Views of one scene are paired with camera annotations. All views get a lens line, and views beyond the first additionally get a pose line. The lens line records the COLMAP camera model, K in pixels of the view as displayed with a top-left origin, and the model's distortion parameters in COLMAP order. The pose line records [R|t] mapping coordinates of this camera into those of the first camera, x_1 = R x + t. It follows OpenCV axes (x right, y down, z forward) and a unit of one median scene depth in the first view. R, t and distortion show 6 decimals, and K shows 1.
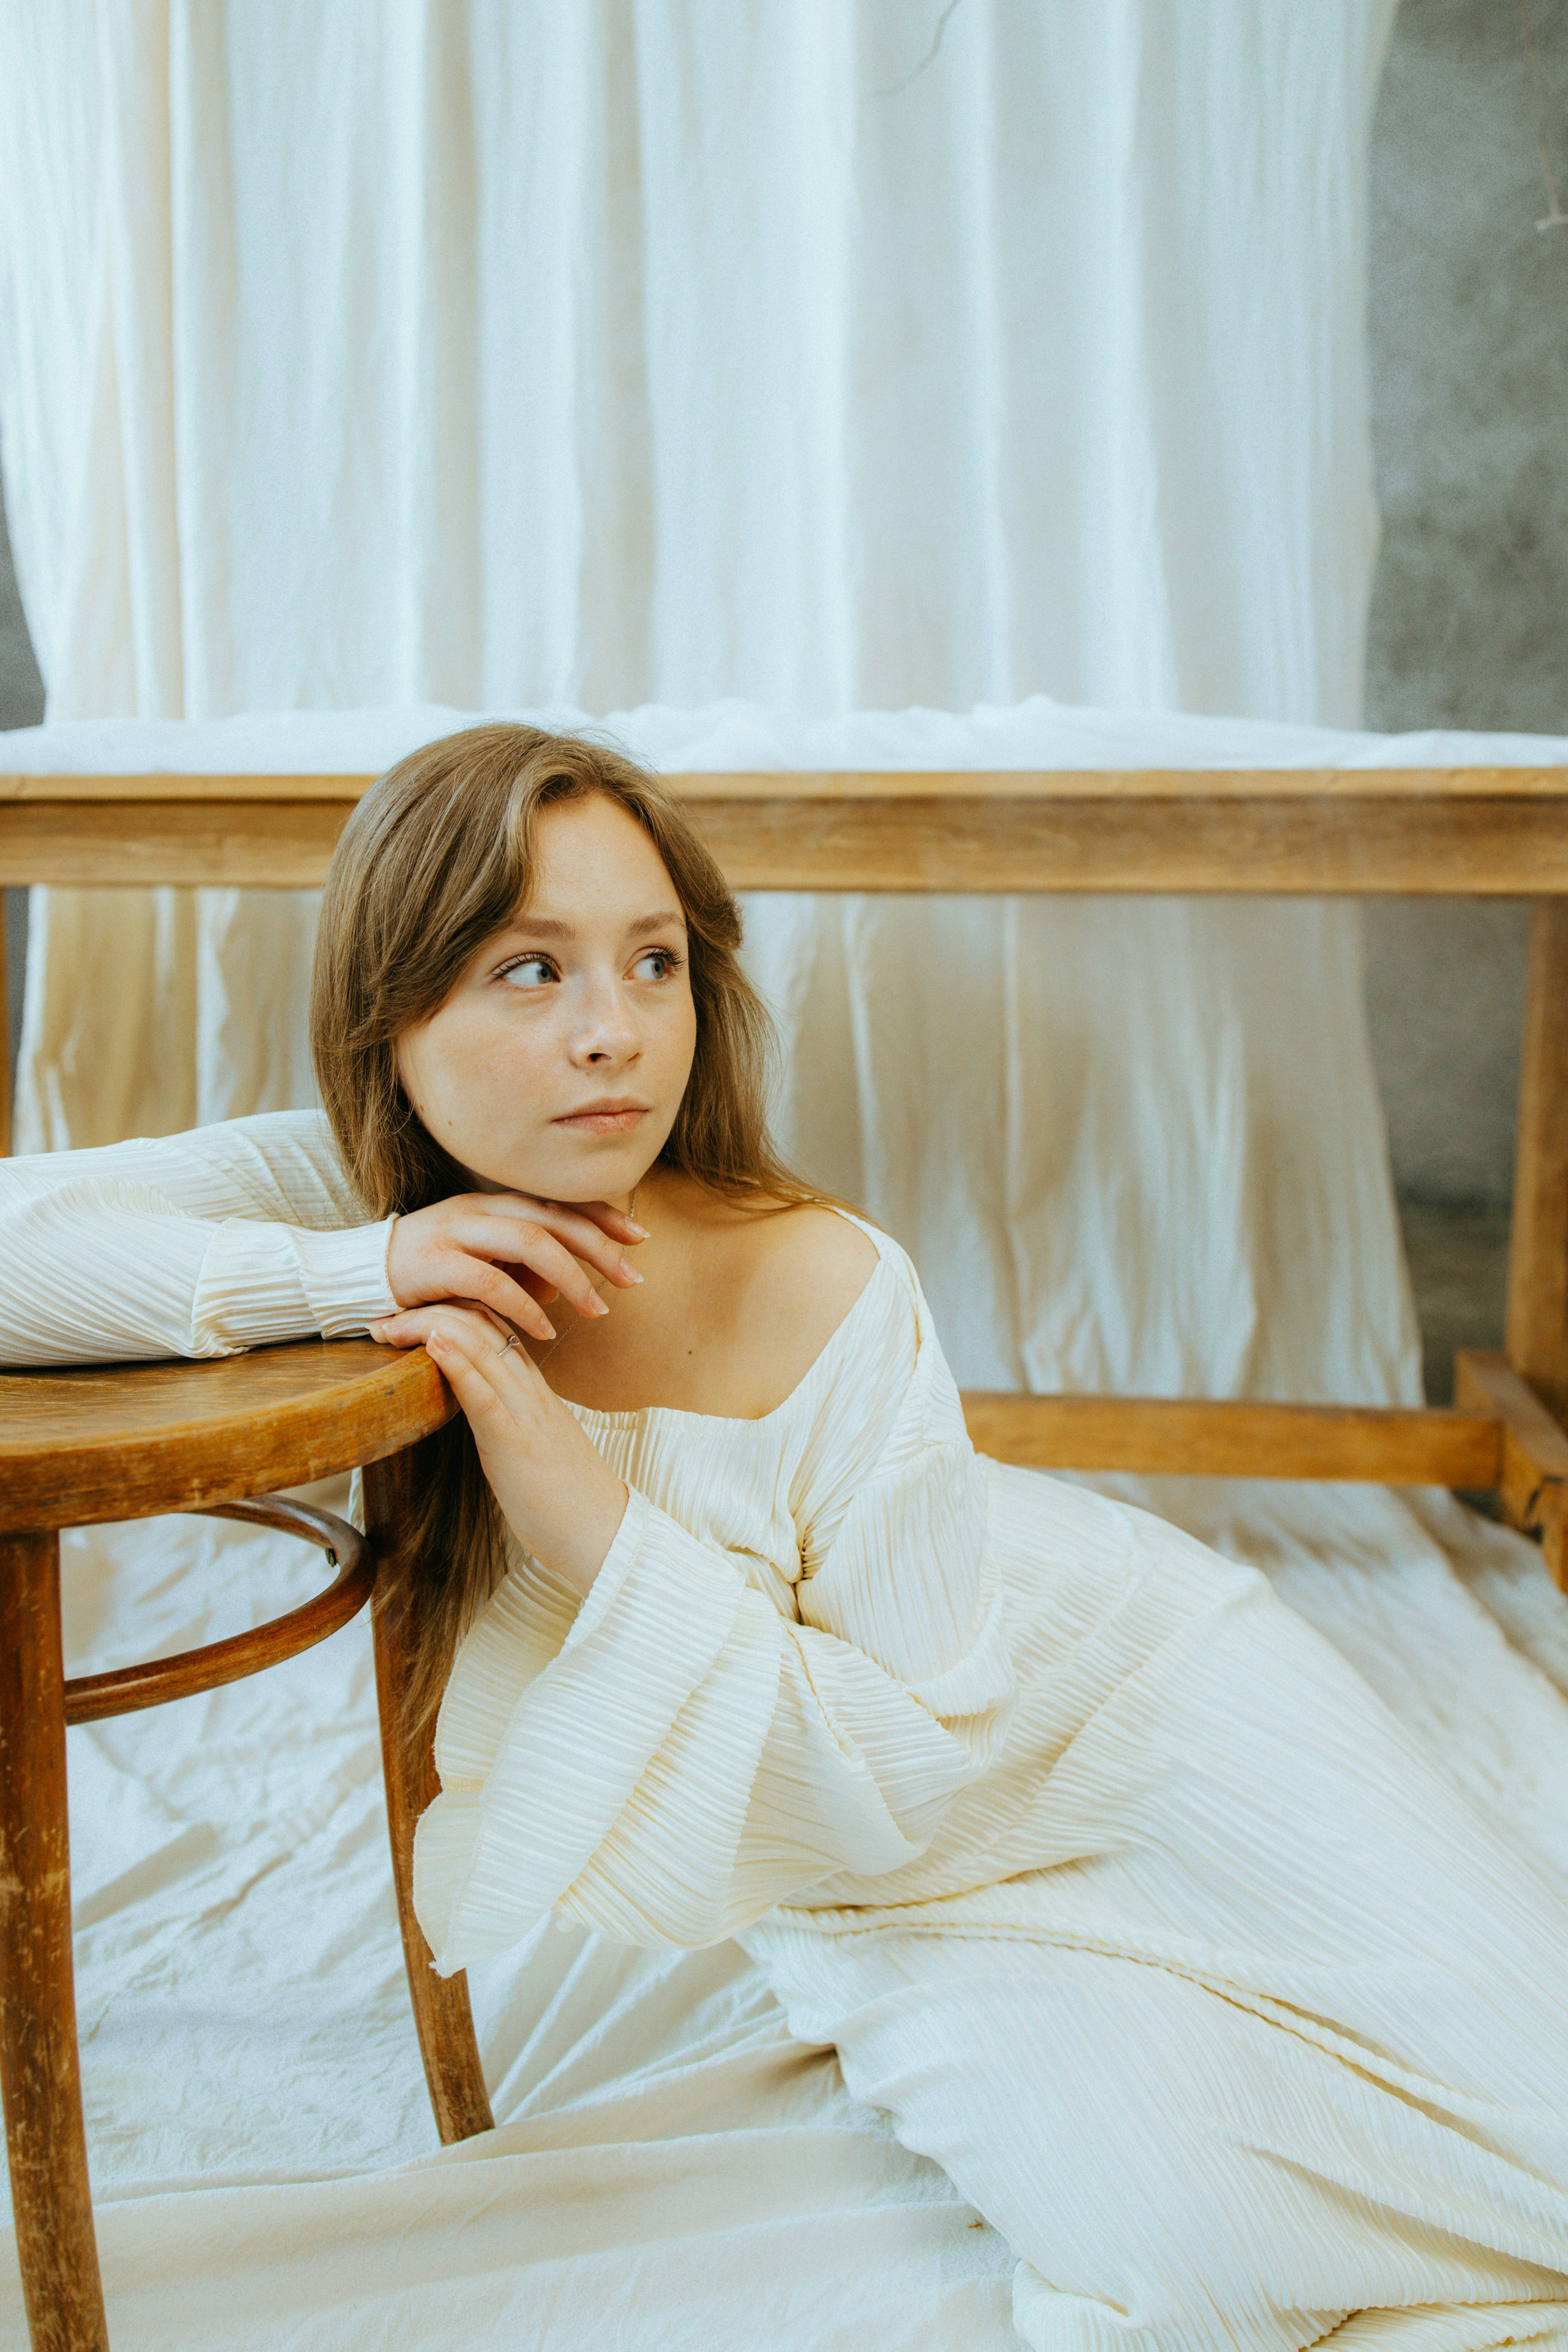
lens RADIAL K [[2398.0, 0, 675.7], [0, 2398.0, 1174.5], [0, 0, 1]] dist [0.105925, 0.024488]
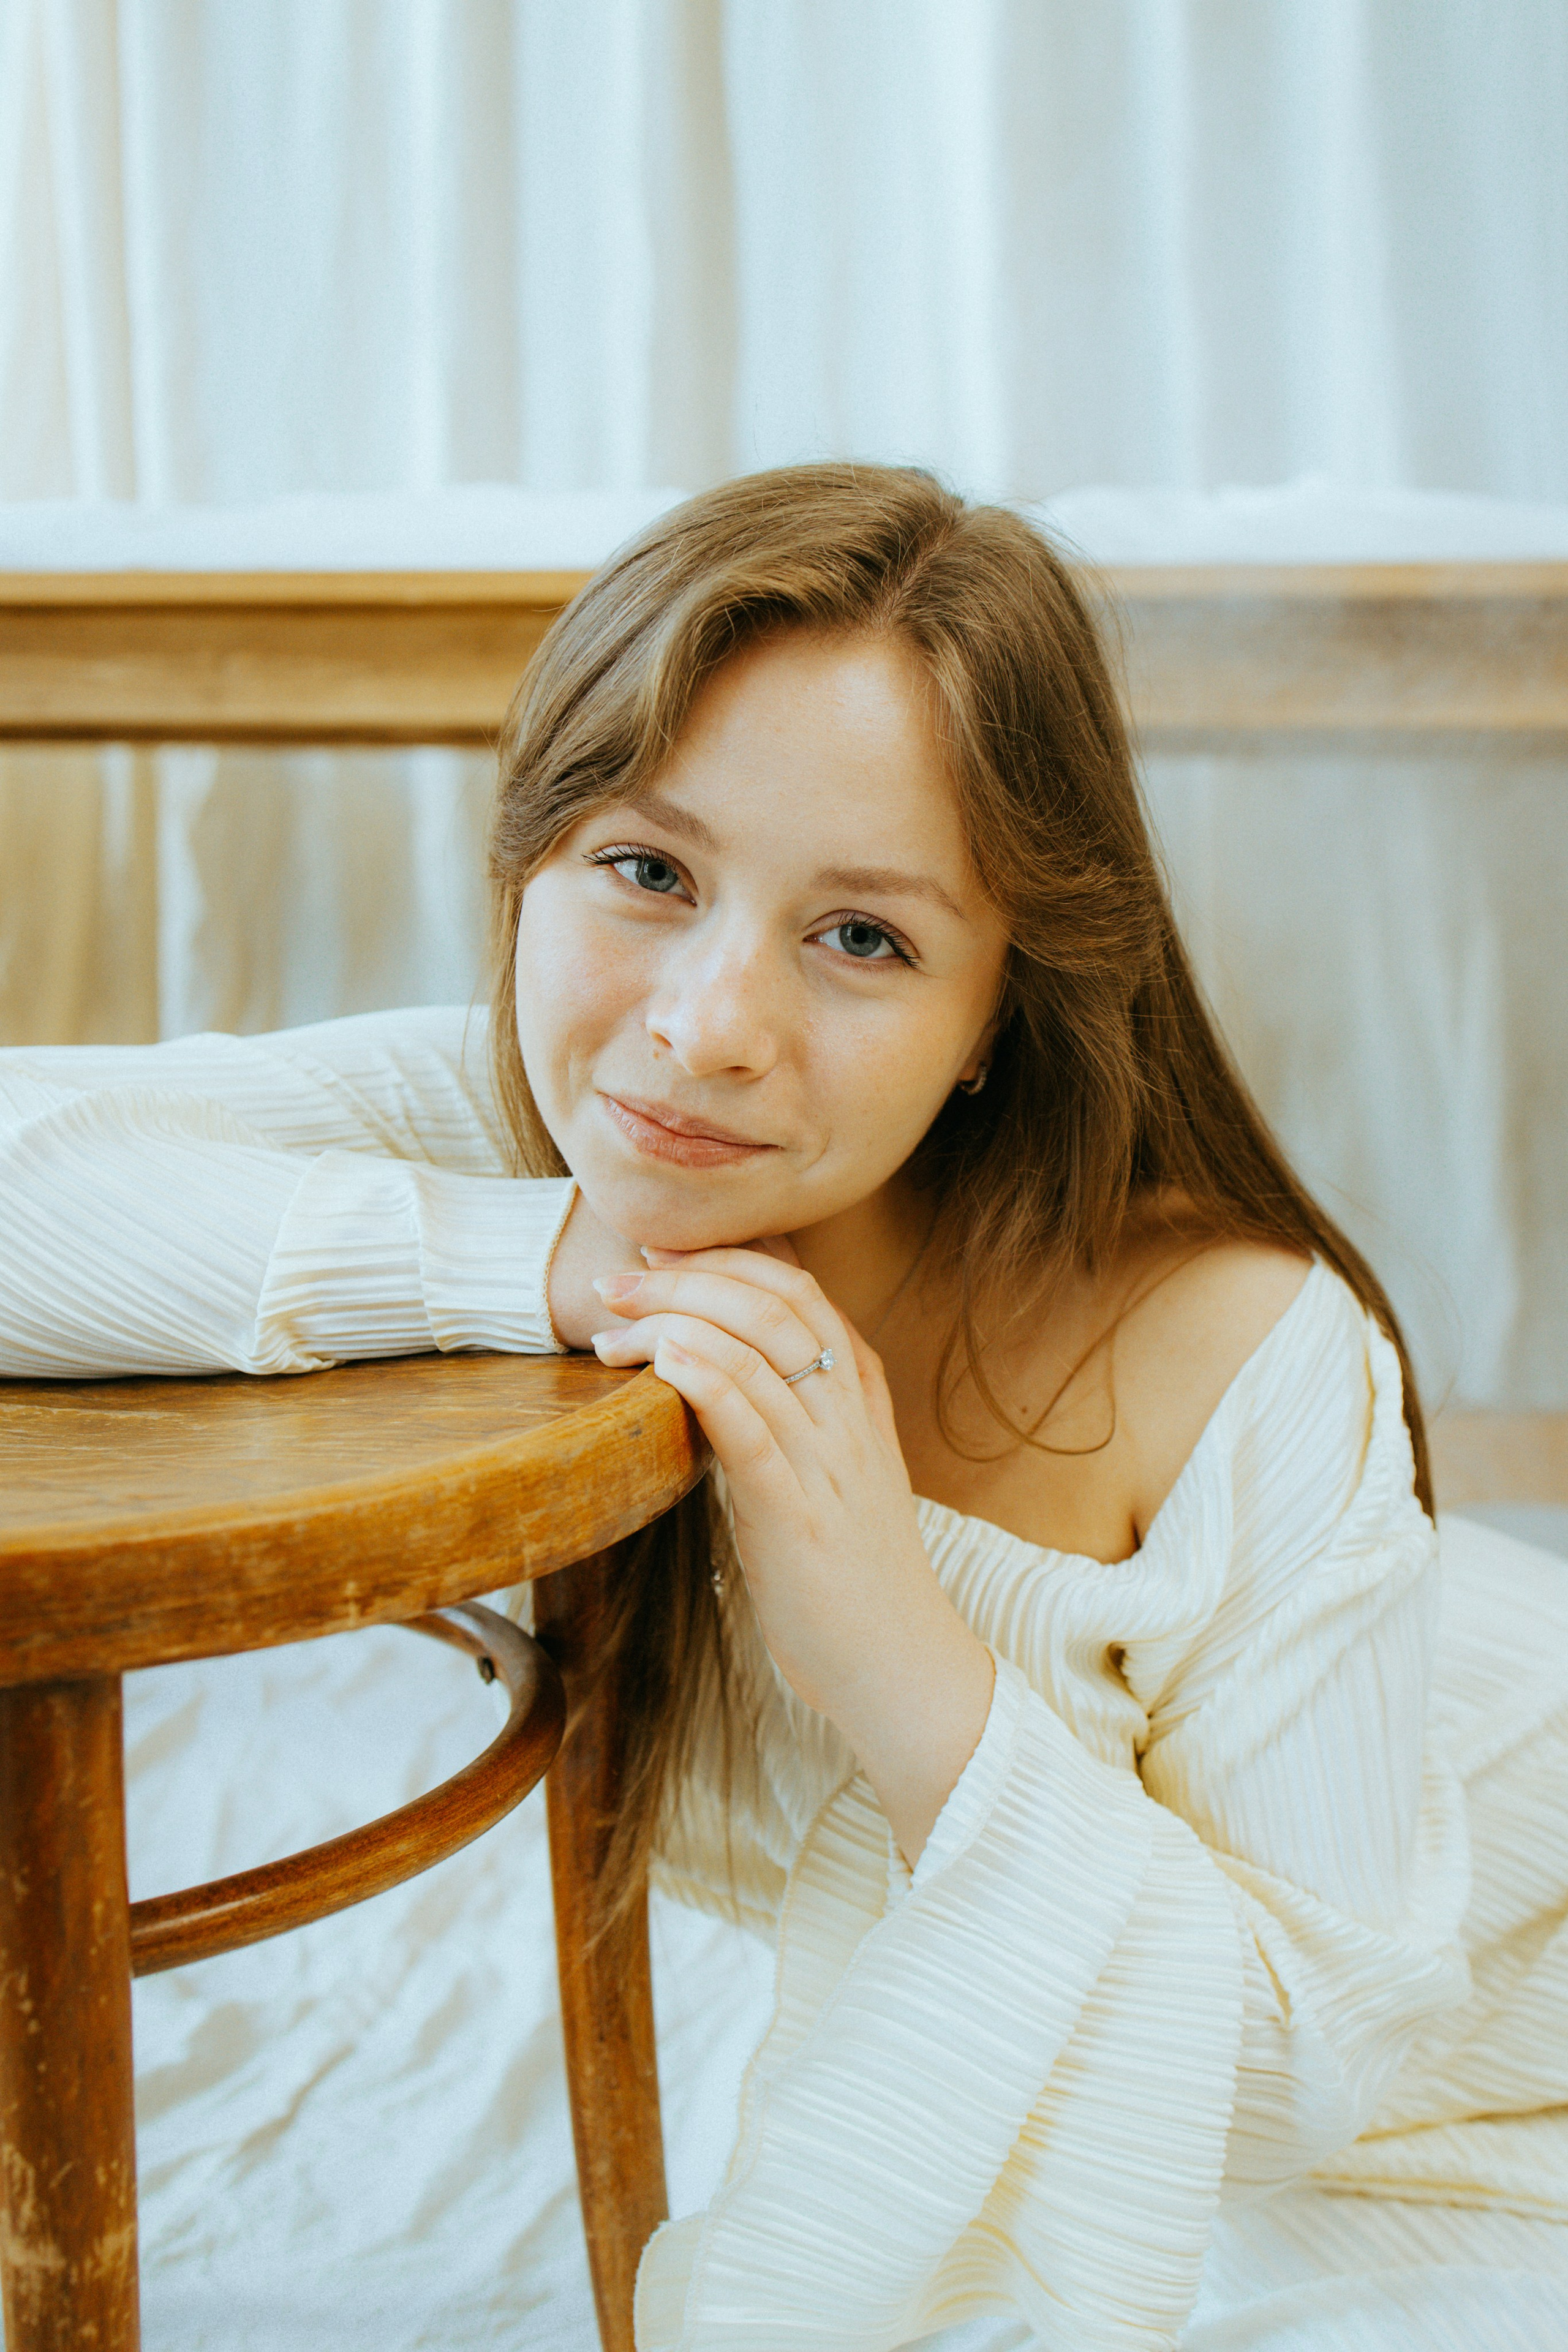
lens RADIAL K [[2680.4, 0, 784.0], [0, 2680.4, 1176.0], [0, 0, 1]] dist [-0.006258, 0.171419]
pose [[0.998194, -0.001974, 0.060037, -0.127121], [0.001172, 0.999910, 0.013383, 0.016308], [-0.060058, -0.013288, 0.998106, 0.321450]]
